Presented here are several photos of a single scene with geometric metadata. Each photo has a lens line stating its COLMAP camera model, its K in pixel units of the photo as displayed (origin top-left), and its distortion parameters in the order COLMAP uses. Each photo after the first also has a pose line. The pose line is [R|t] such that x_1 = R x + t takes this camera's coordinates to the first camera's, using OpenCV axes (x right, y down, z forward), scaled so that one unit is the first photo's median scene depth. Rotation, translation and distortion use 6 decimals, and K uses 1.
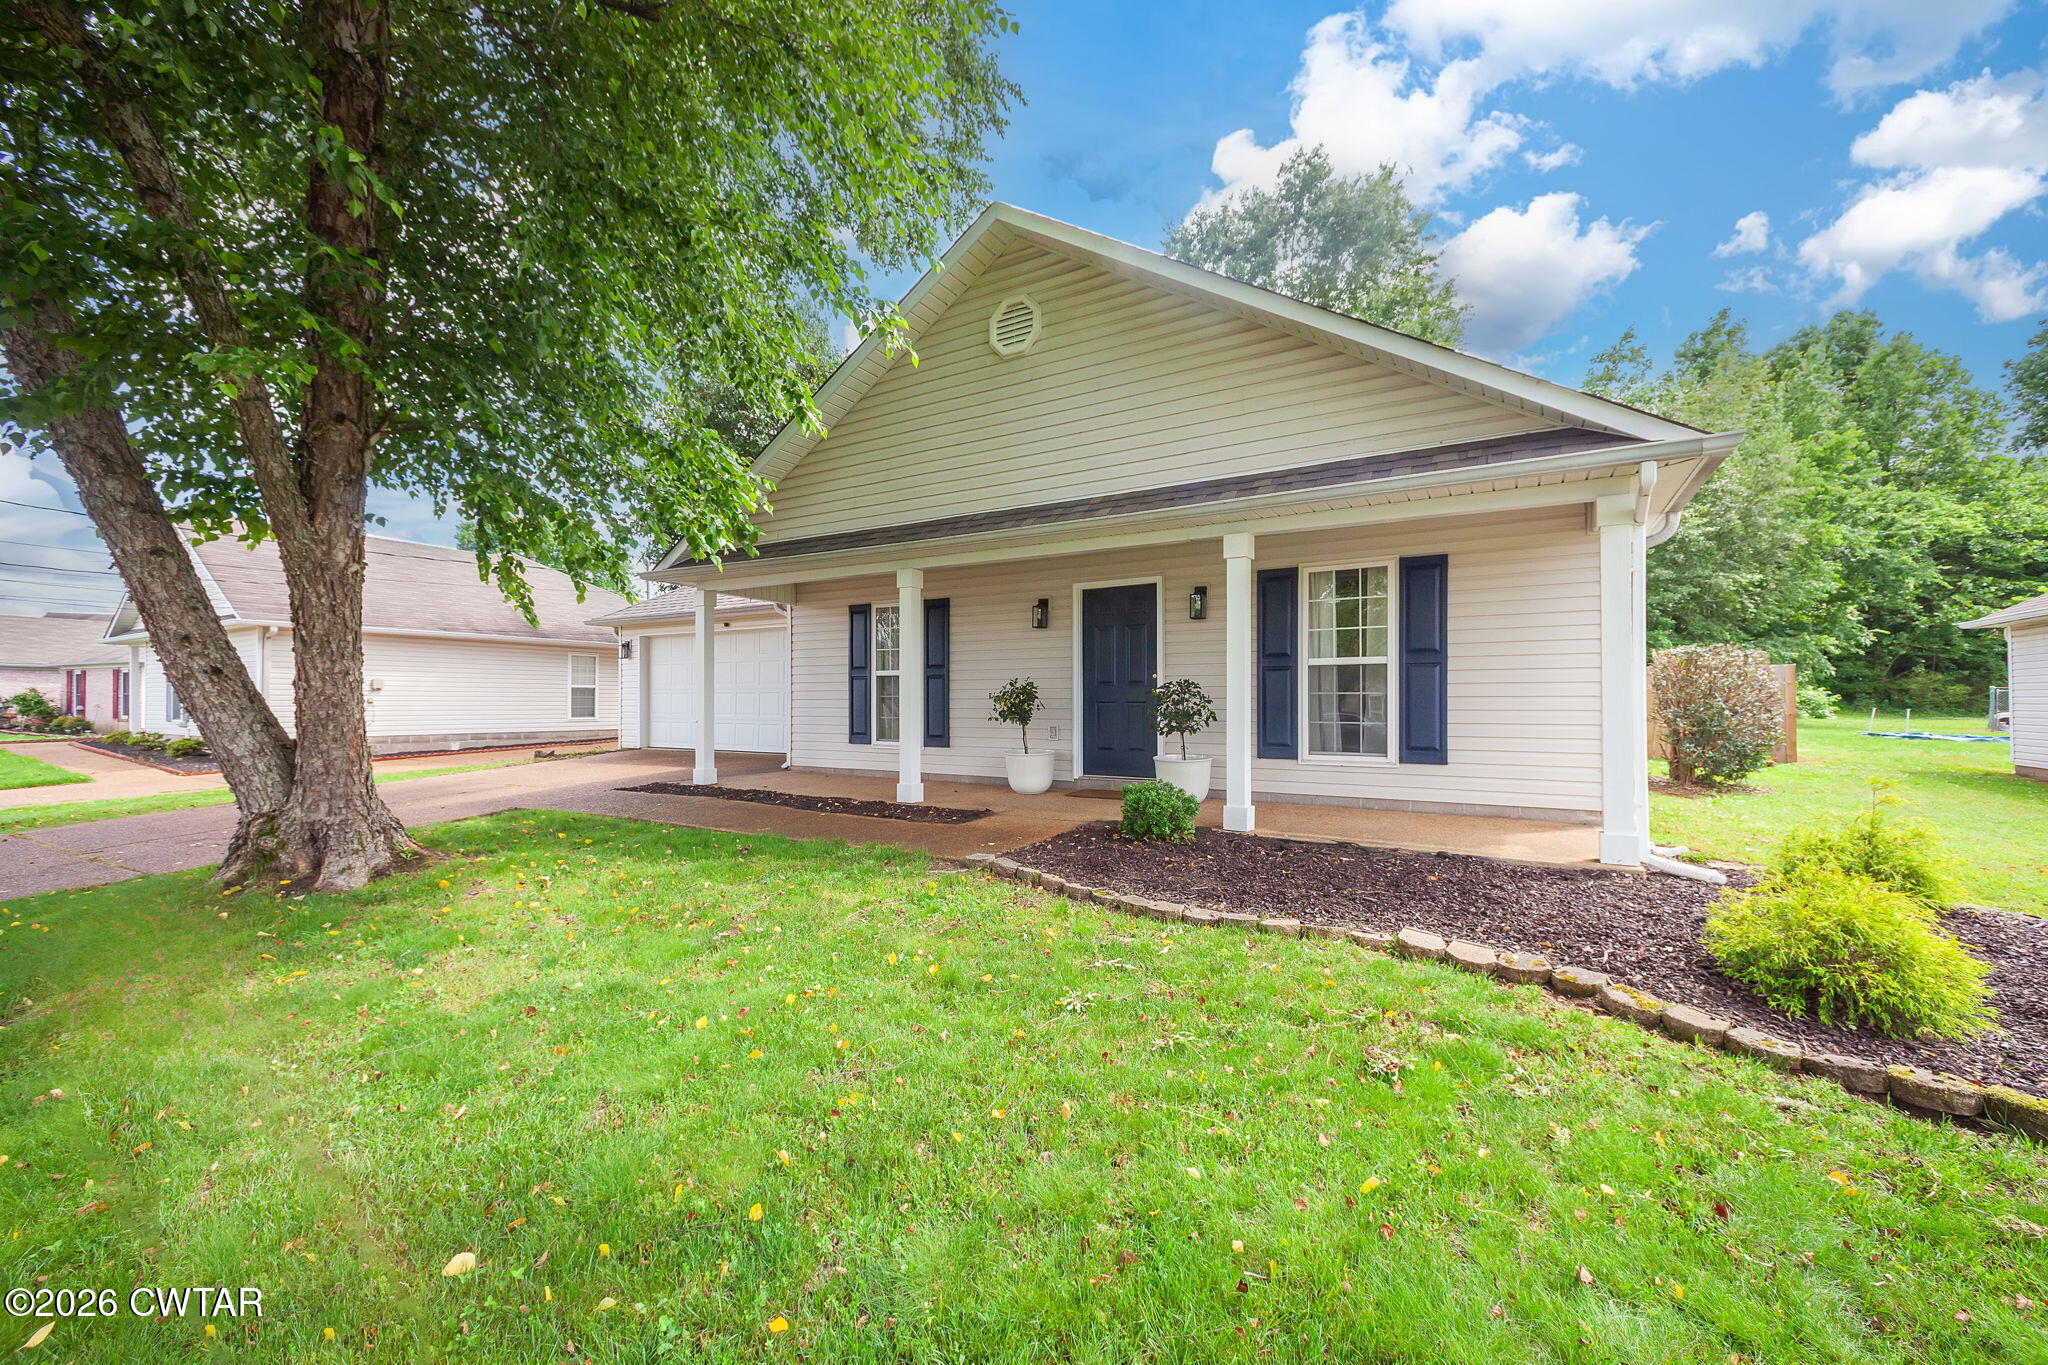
lens RADIAL K [[815.2, 0, 1036.6], [0, 815.2, 691.9], [0, 0, 1]] dist [0.016926, -0.000625]
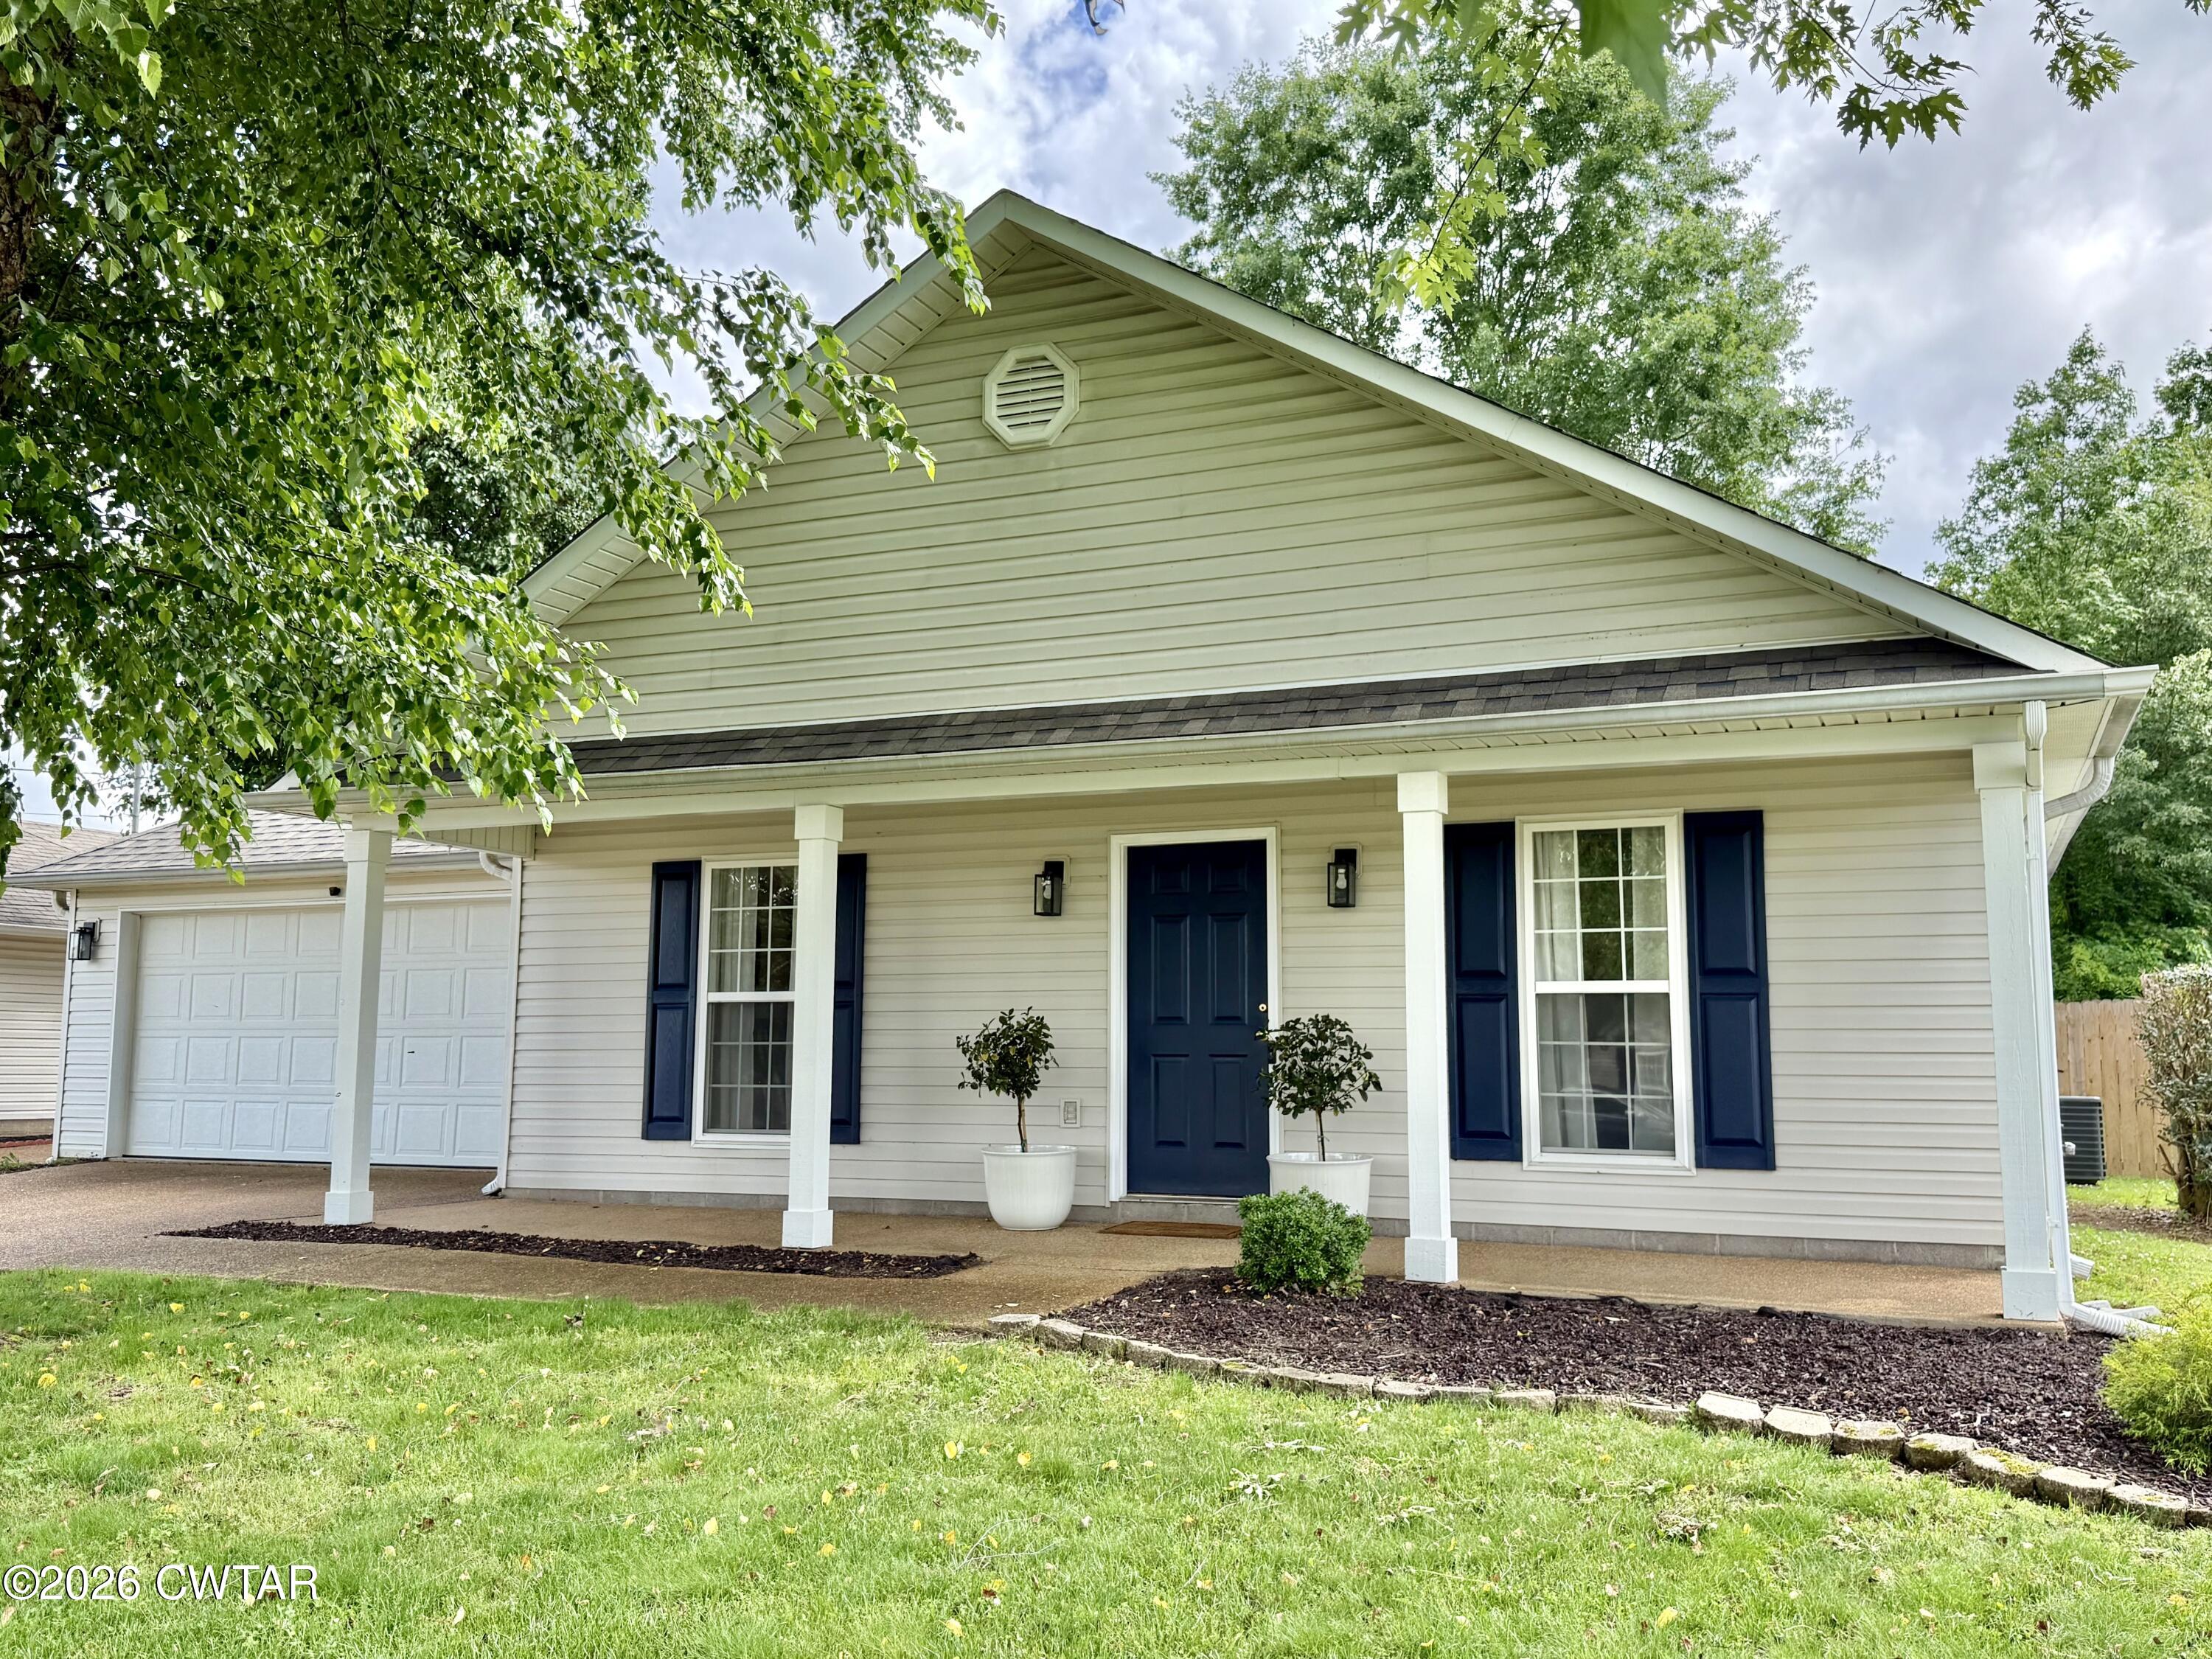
lens RADIAL K [[1903.5, 0, 1108.2], [0, 1903.5, 807.9], [0, 0, 1]] dist [0.074627, -0.008851]
pose [[0.992877, 0.021890, 0.117116, -0.131508], [-0.007714, 0.992726, -0.120148, 0.001716], [-0.118894, 0.118389, 0.985824, -0.314518]]
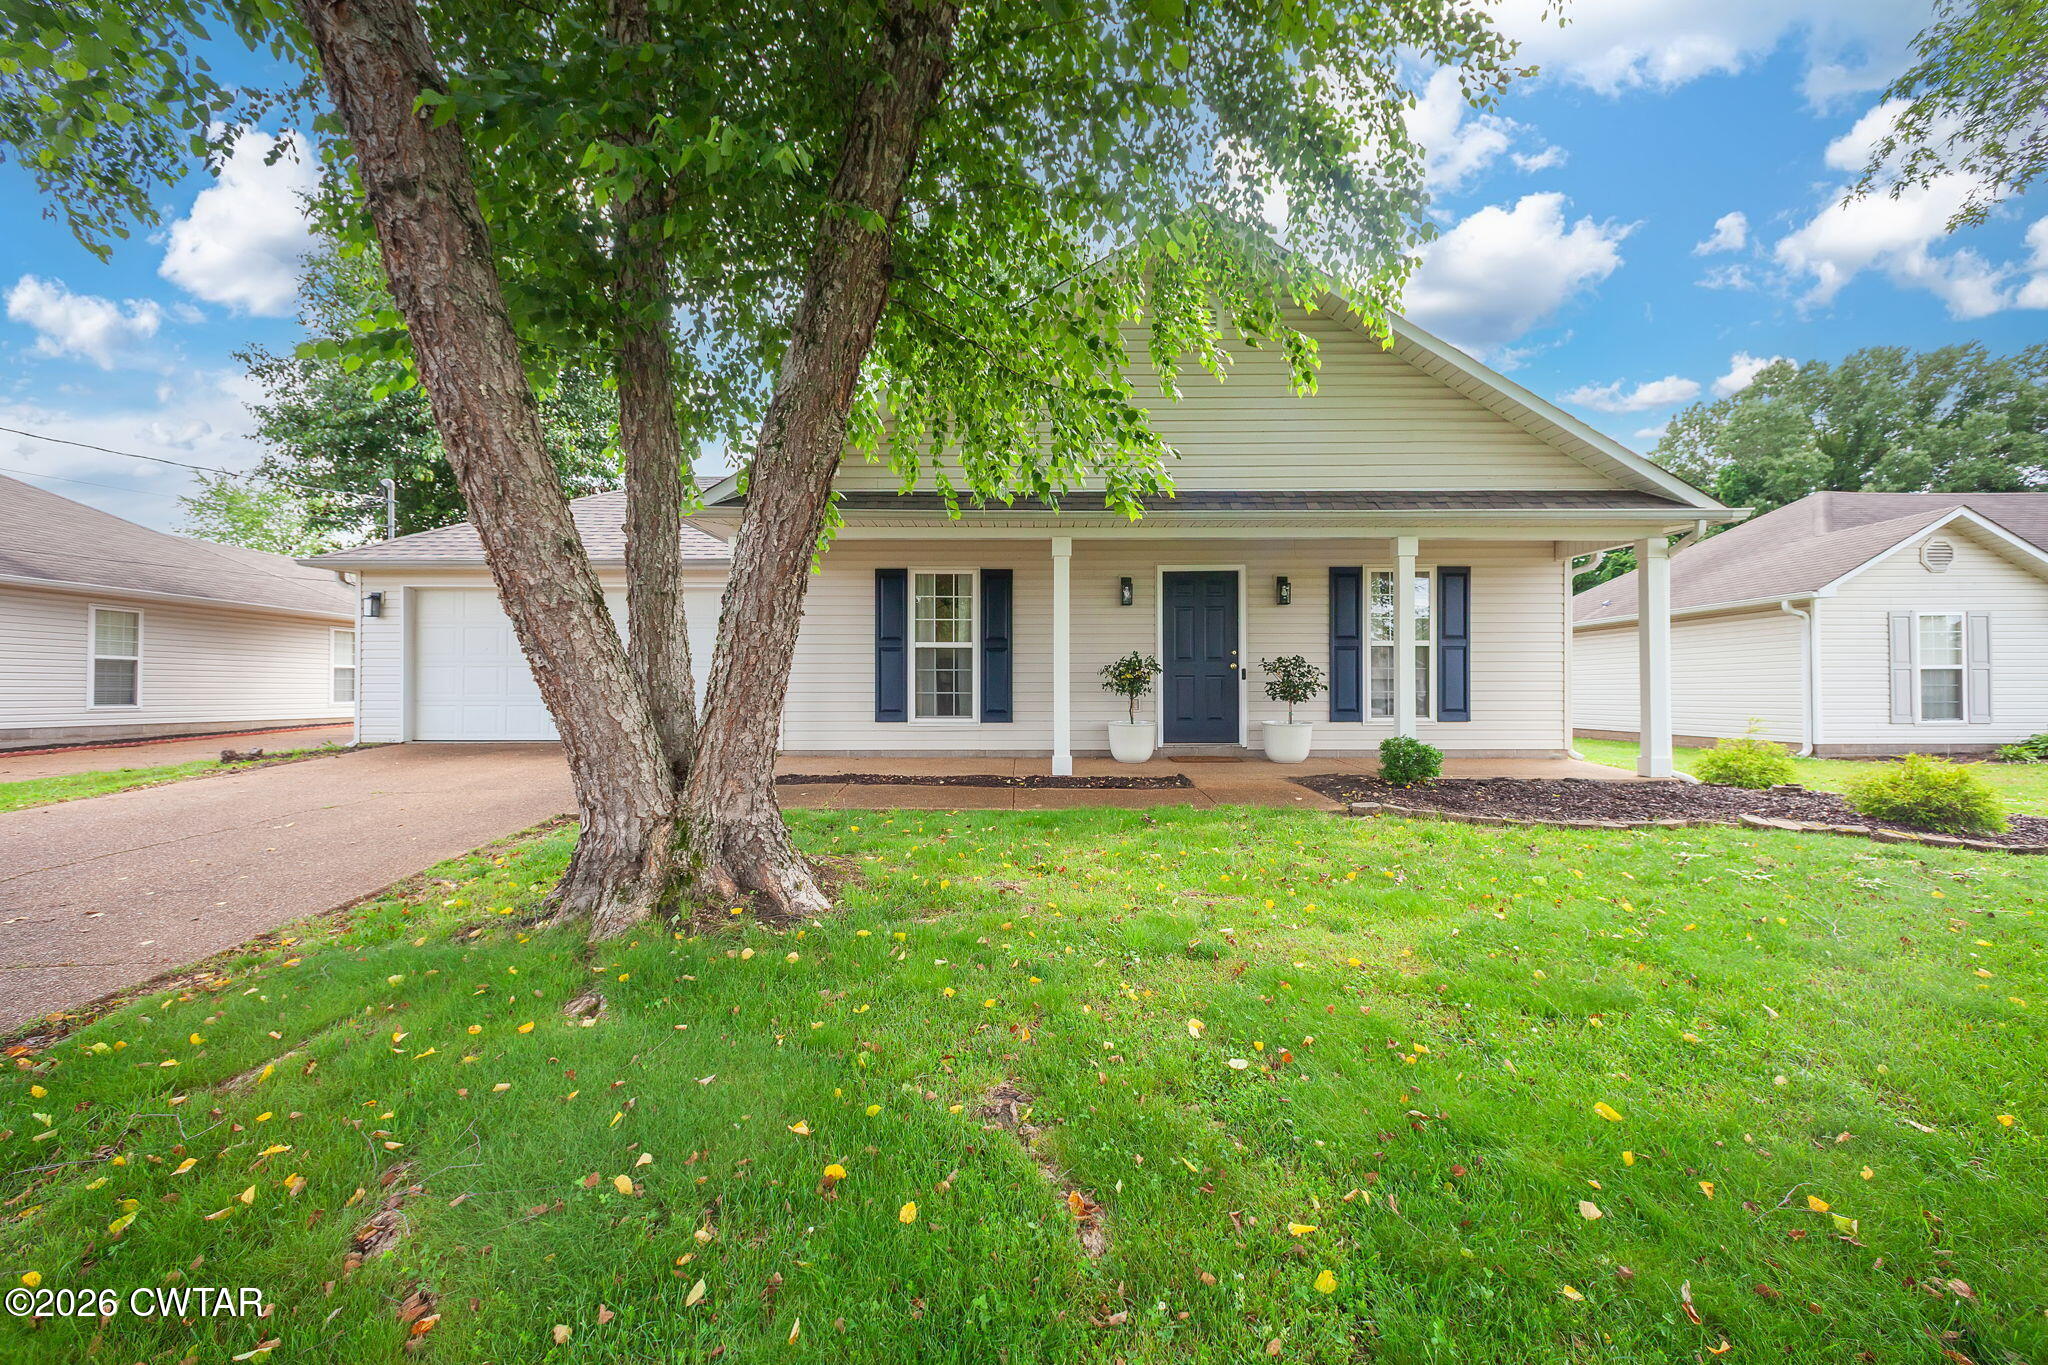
lens RADIAL K [[815.2, 0, 1028.4], [0, 815.2, 687.0], [0, 0, 1]] dist [0.016926, -0.000625]
pose [[0.859351, -0.003051, 0.511377, -0.807737], [-0.004841, 0.999889, 0.014100, 0.016285], [-0.511363, -0.014593, 0.859241, 0.205079]]
